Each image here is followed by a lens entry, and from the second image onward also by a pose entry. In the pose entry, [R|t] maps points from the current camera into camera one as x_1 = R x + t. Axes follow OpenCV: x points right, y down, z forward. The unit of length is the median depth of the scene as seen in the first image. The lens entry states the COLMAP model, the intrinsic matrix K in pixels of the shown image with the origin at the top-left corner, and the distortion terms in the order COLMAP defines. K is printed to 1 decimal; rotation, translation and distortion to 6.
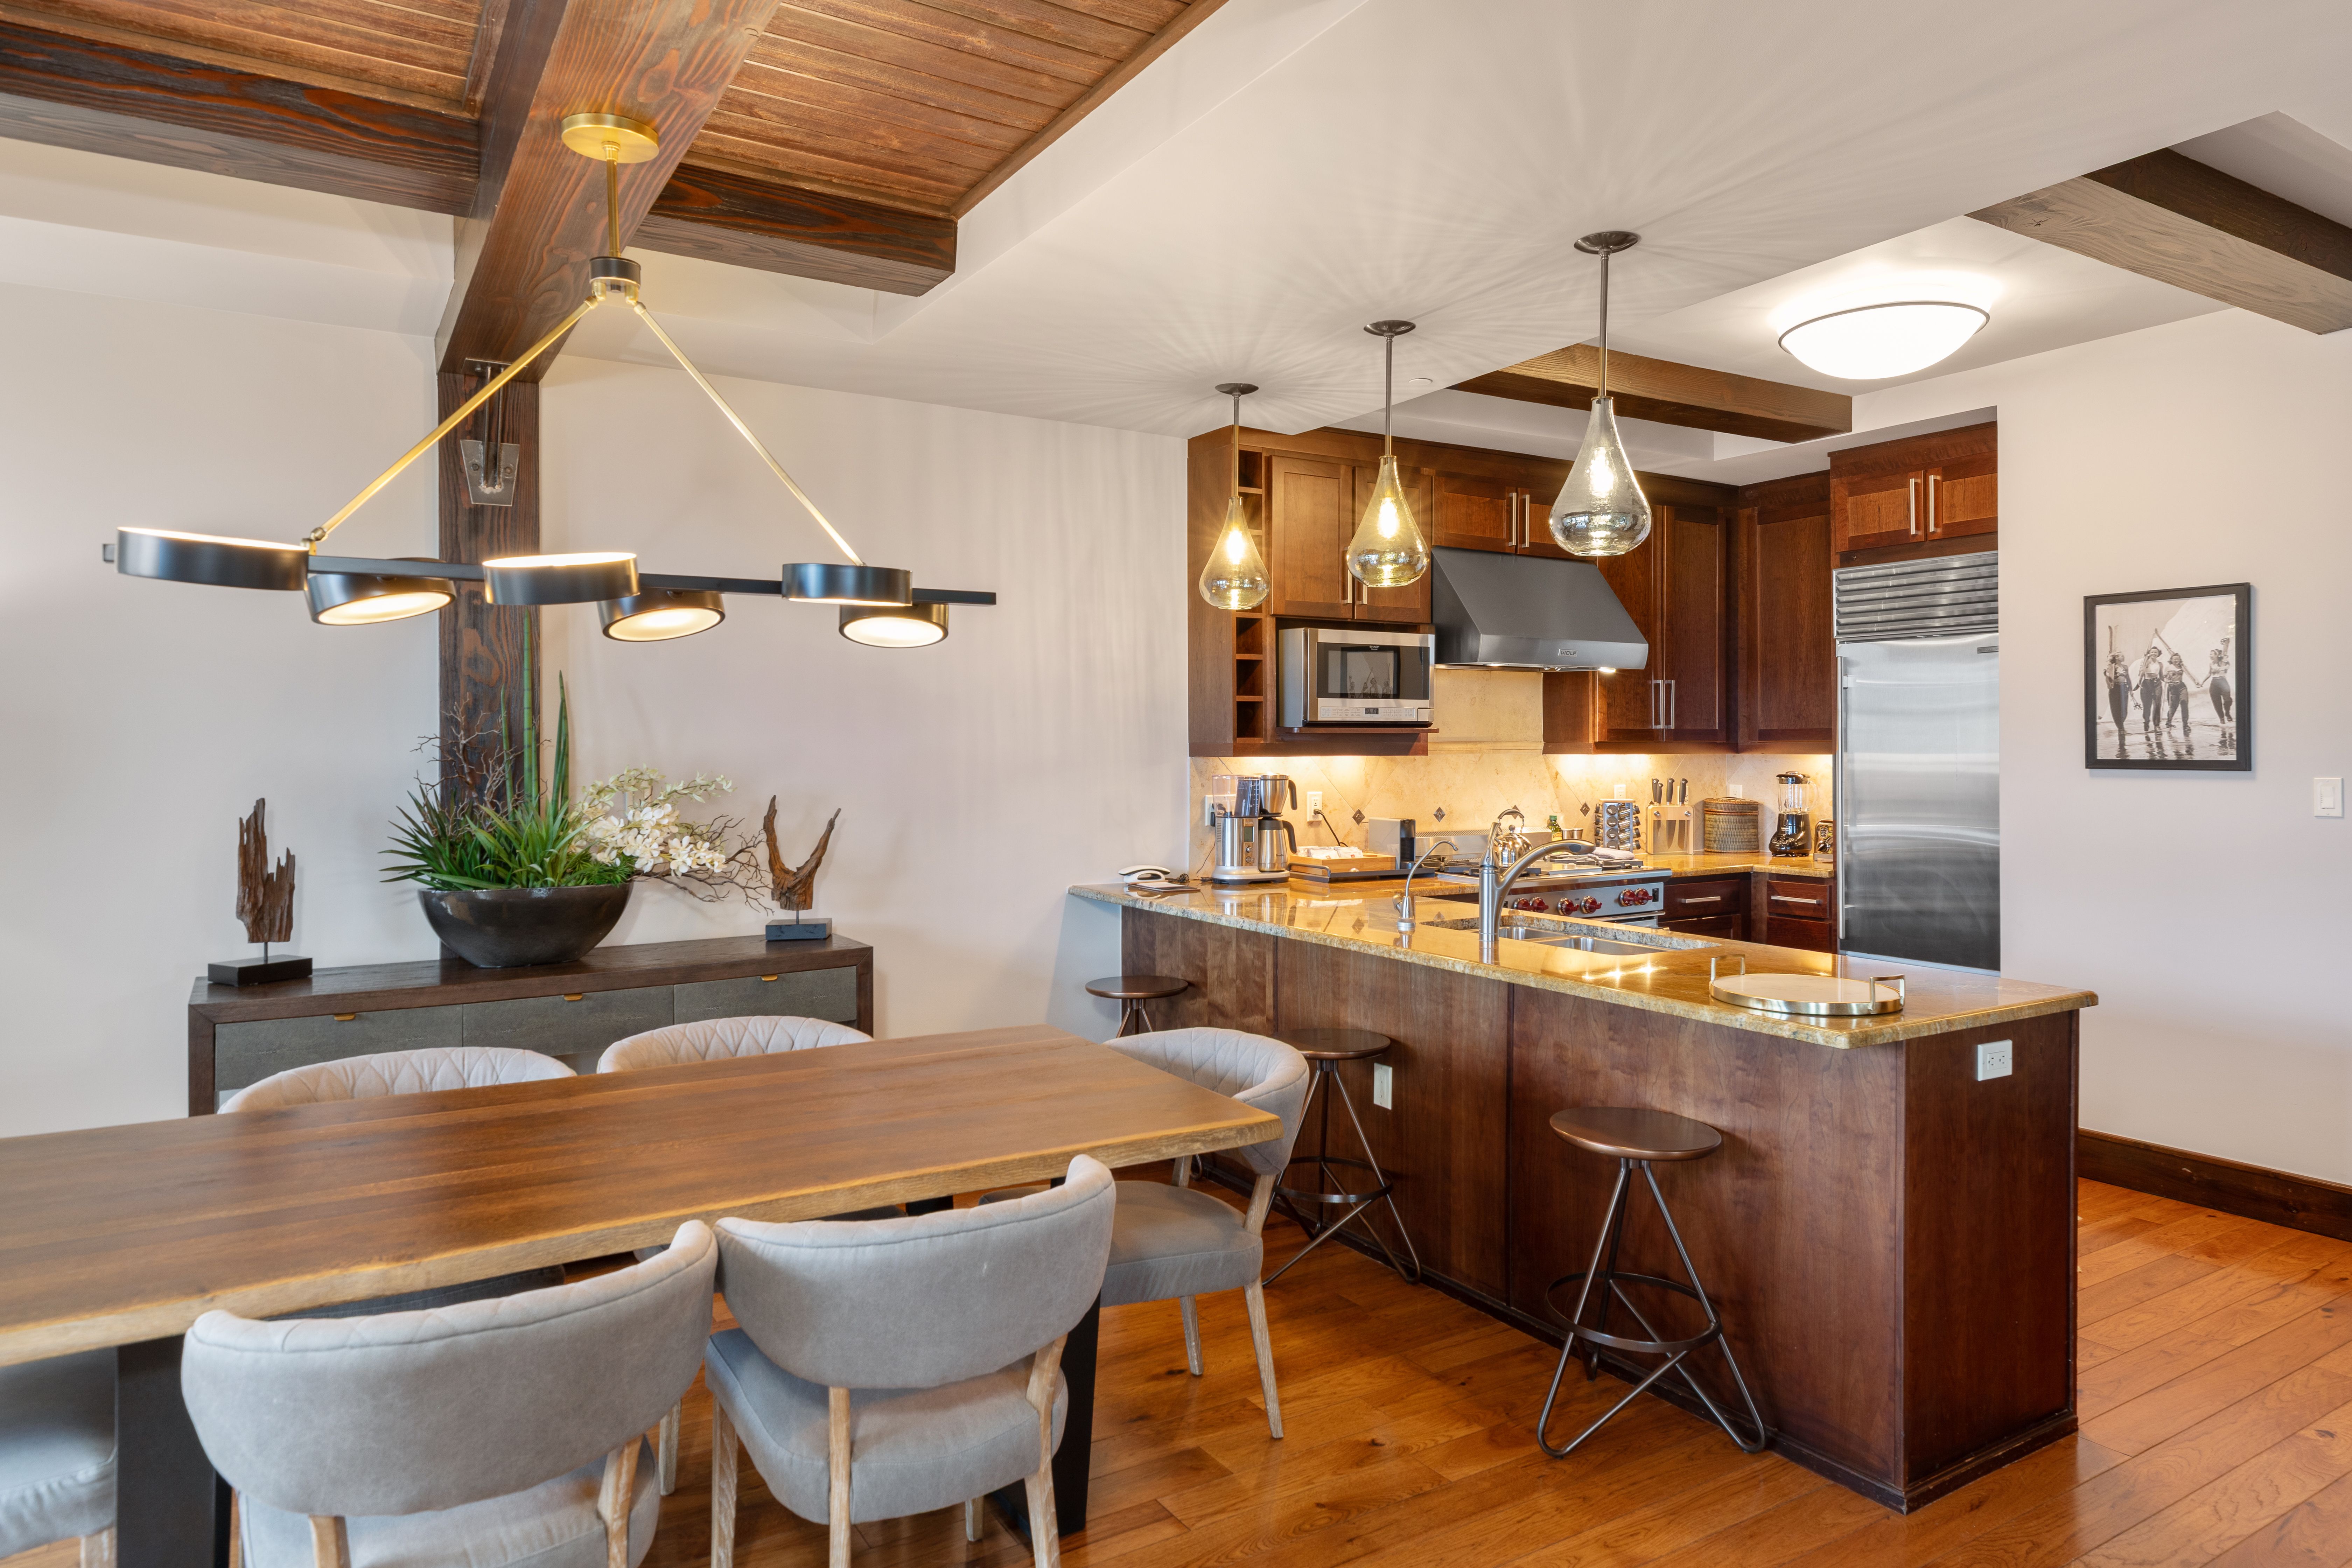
lens RADIAL K [[1455.8, 0, 1217.6], [0, 1455.8, 743.1], [0, 0, 1]] dist [0.019733, 0.003073]
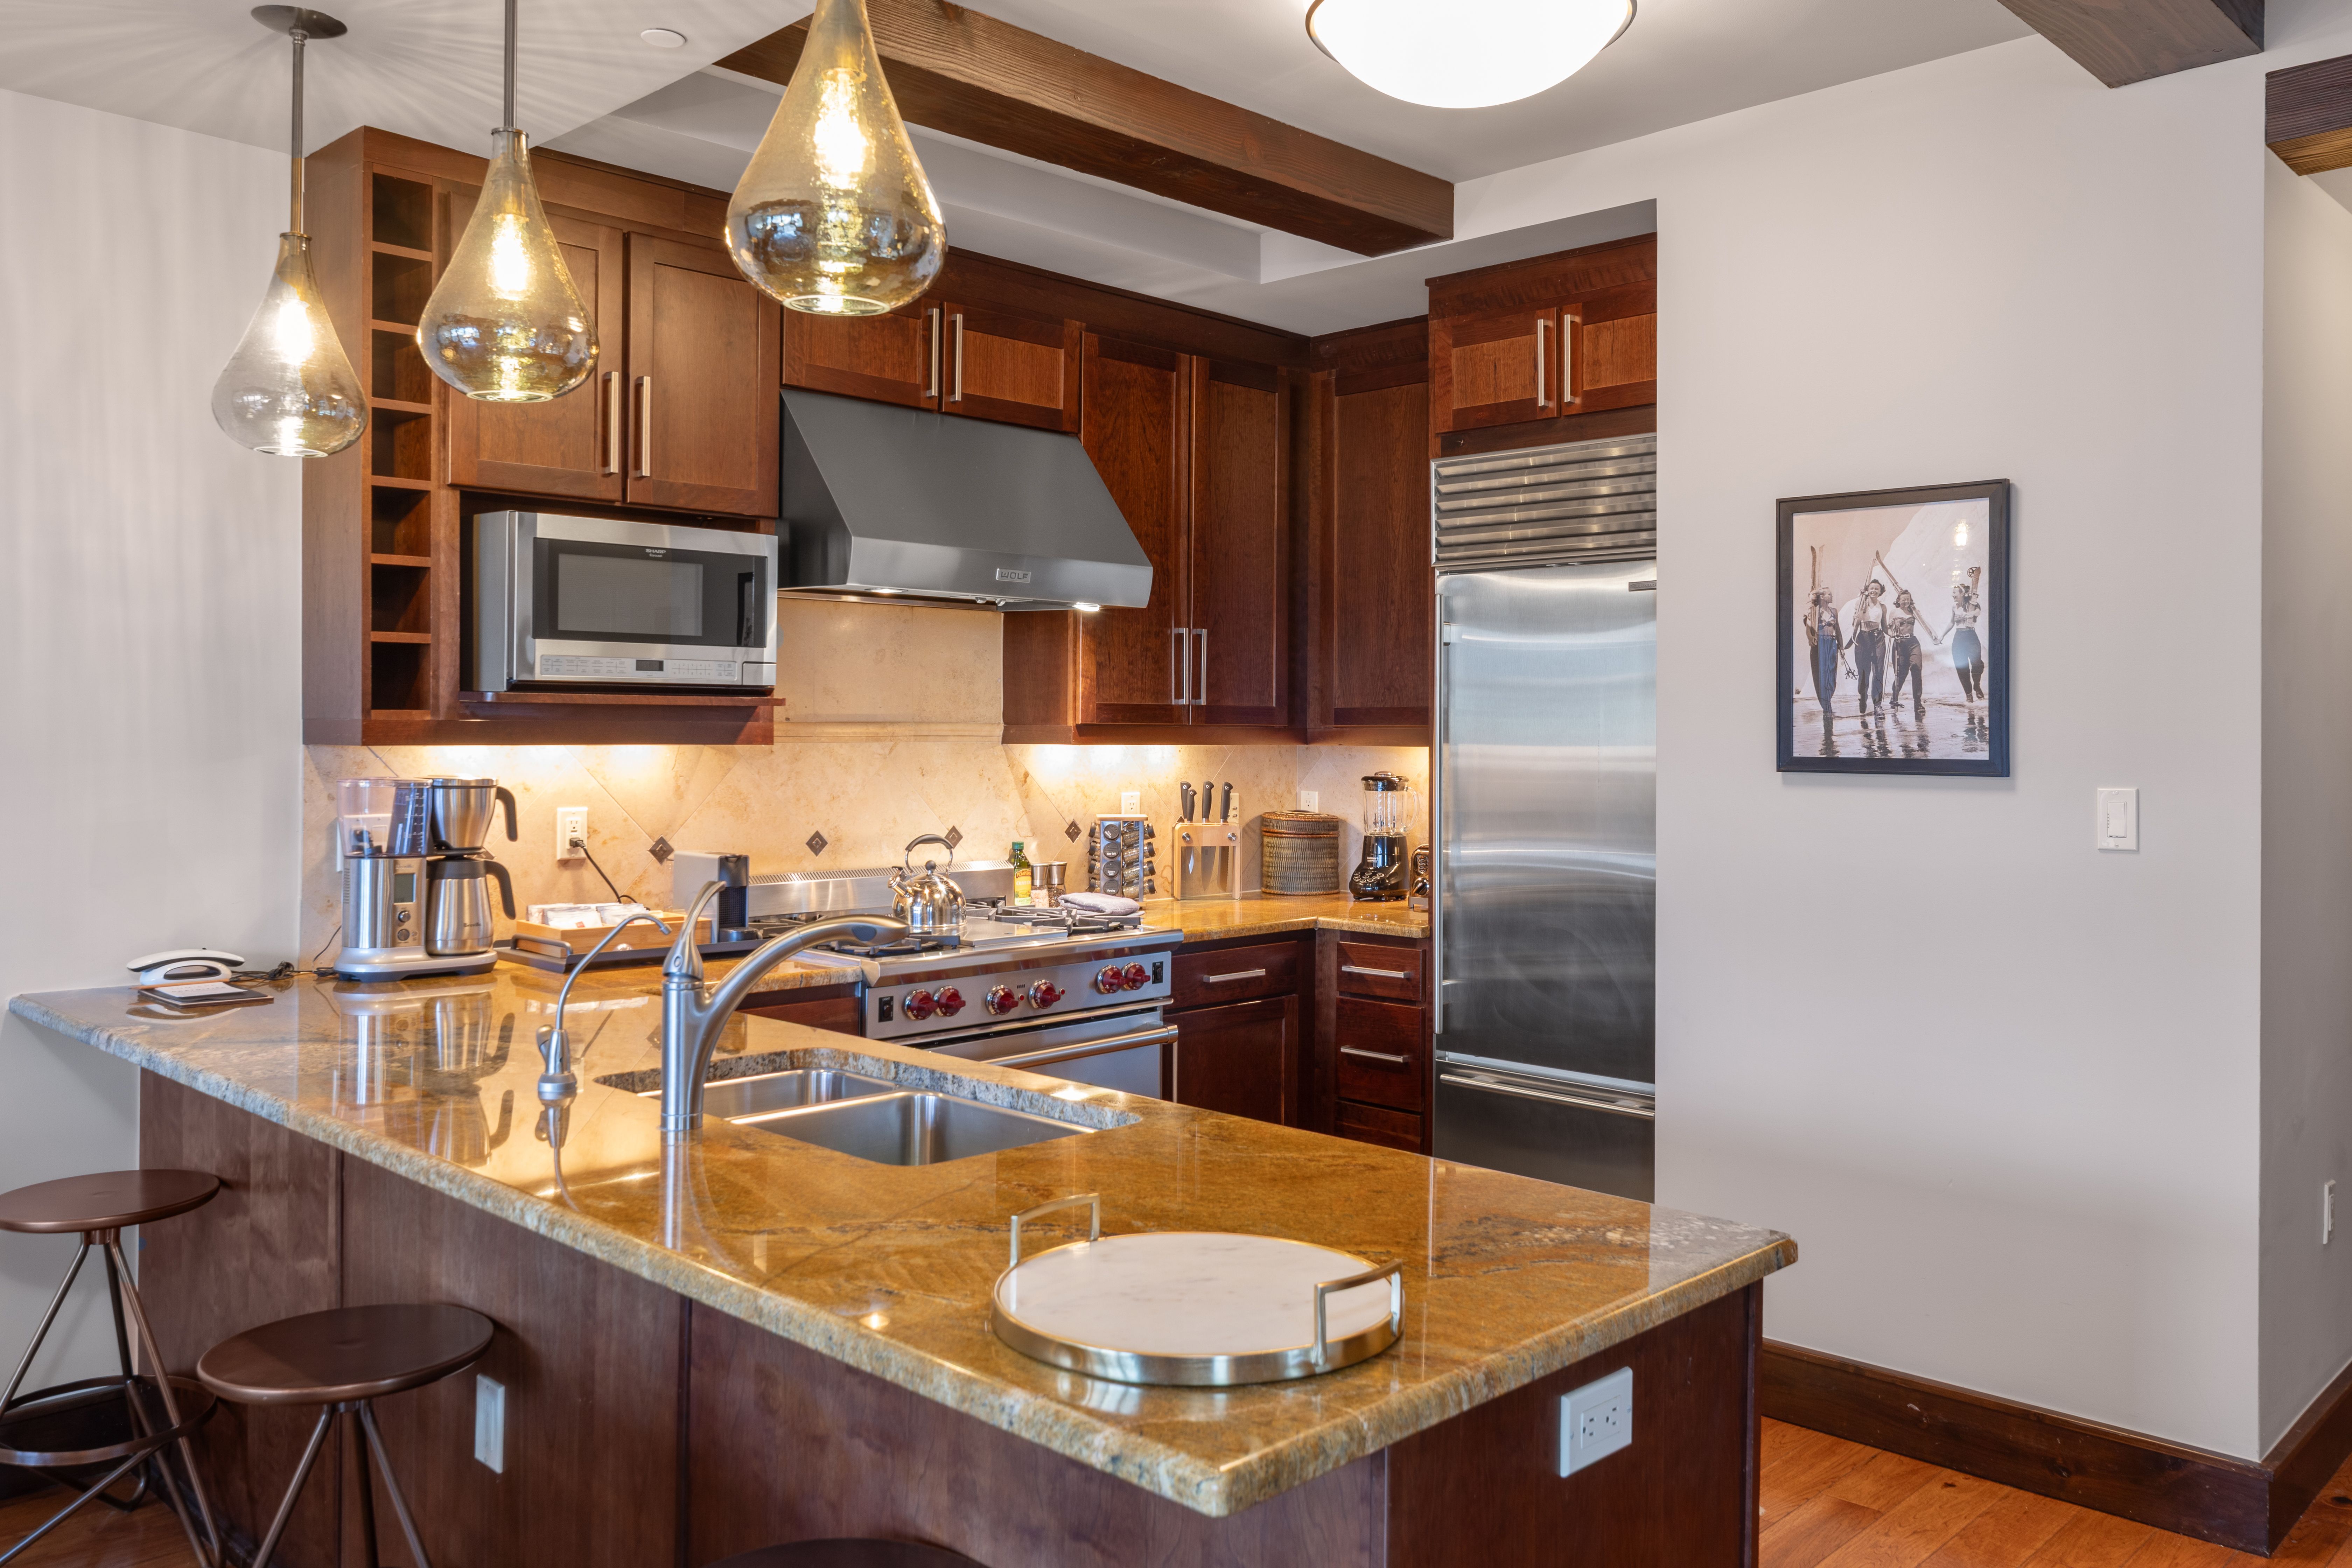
lens RADIAL K [[1846.8, 0, 1224.7], [0, 1846.8, 725.7], [0, 0, 1]] dist [-0.009657, 0.084159]
pose [[0.970271, 0.008297, 0.241878, 0.160243], [-0.007977, 0.999966, -0.002302, 0.001245], [-0.241888, 0.000304, 0.970304, 0.271819]]
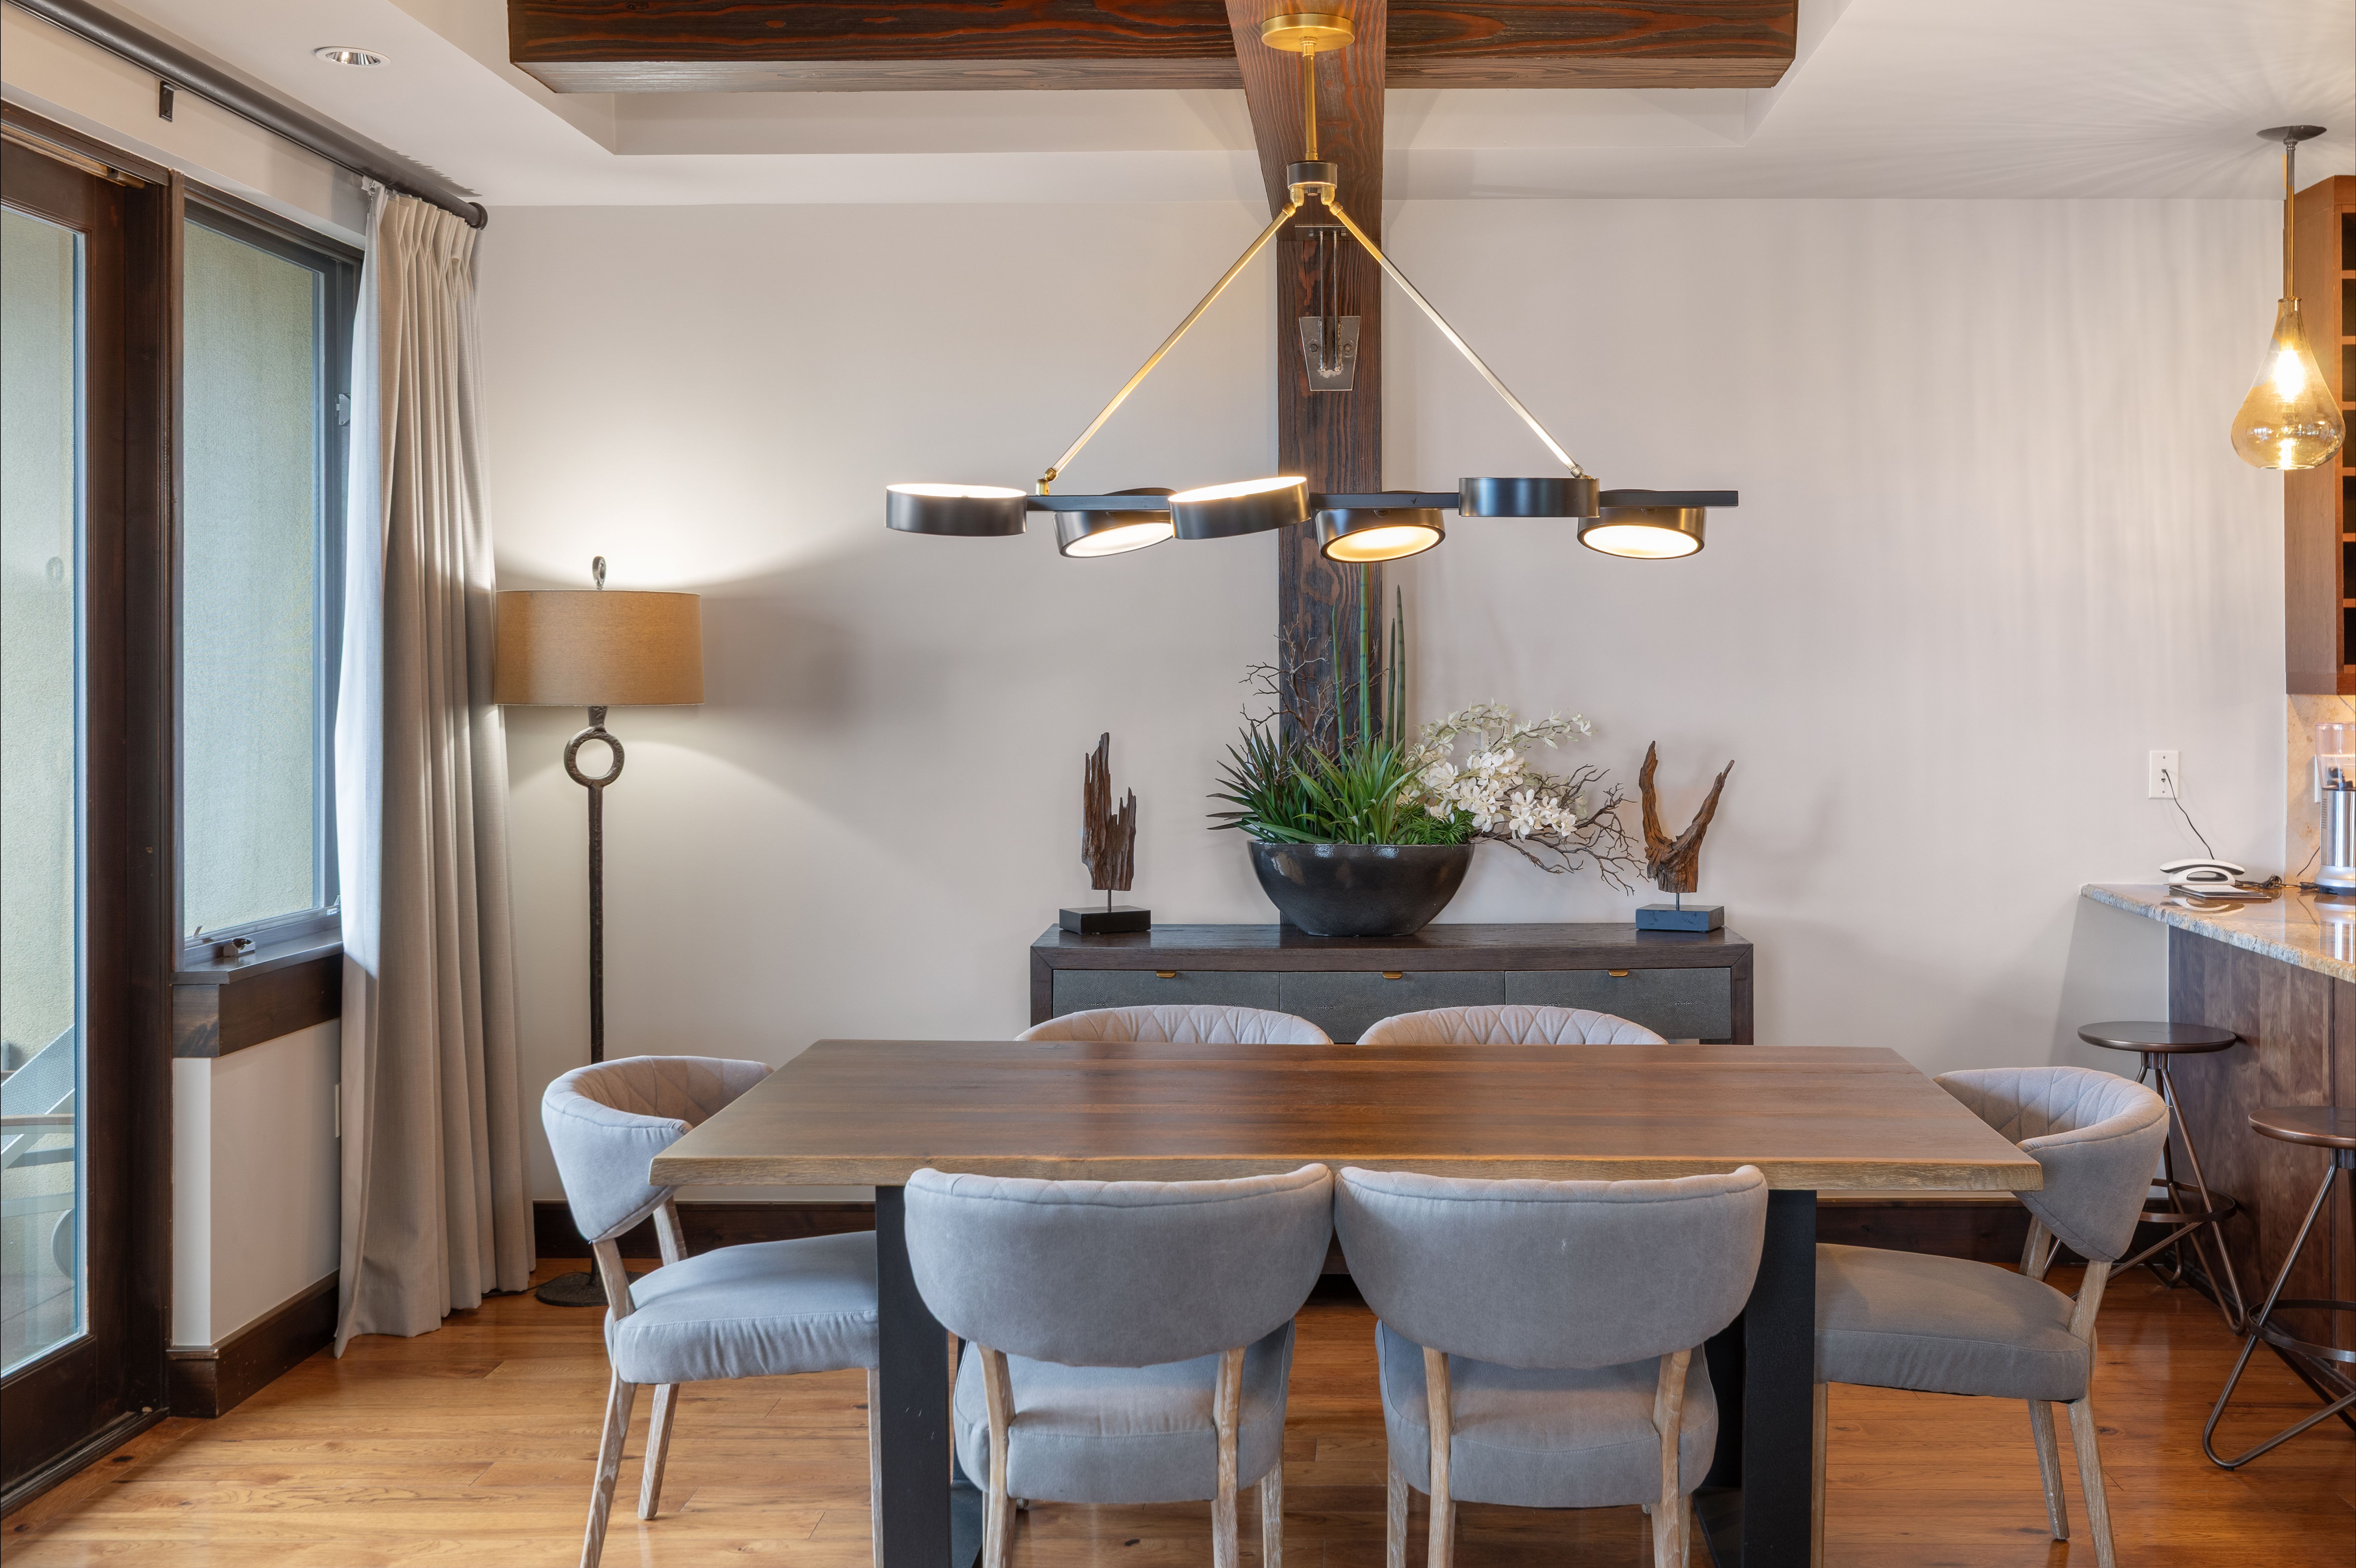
lens RADIAL K [[2381.8, 0, 1186.8], [0, 2381.8, 662.5], [0, 0, 1]] dist [0.114380, -0.394538]
pose [[0.813714, -0.001081, -0.581264, 0.219437], [0.000257, 0.999999, -0.001500, -0.003489], [0.581265, 0.001071, 0.813714, -0.156203]]
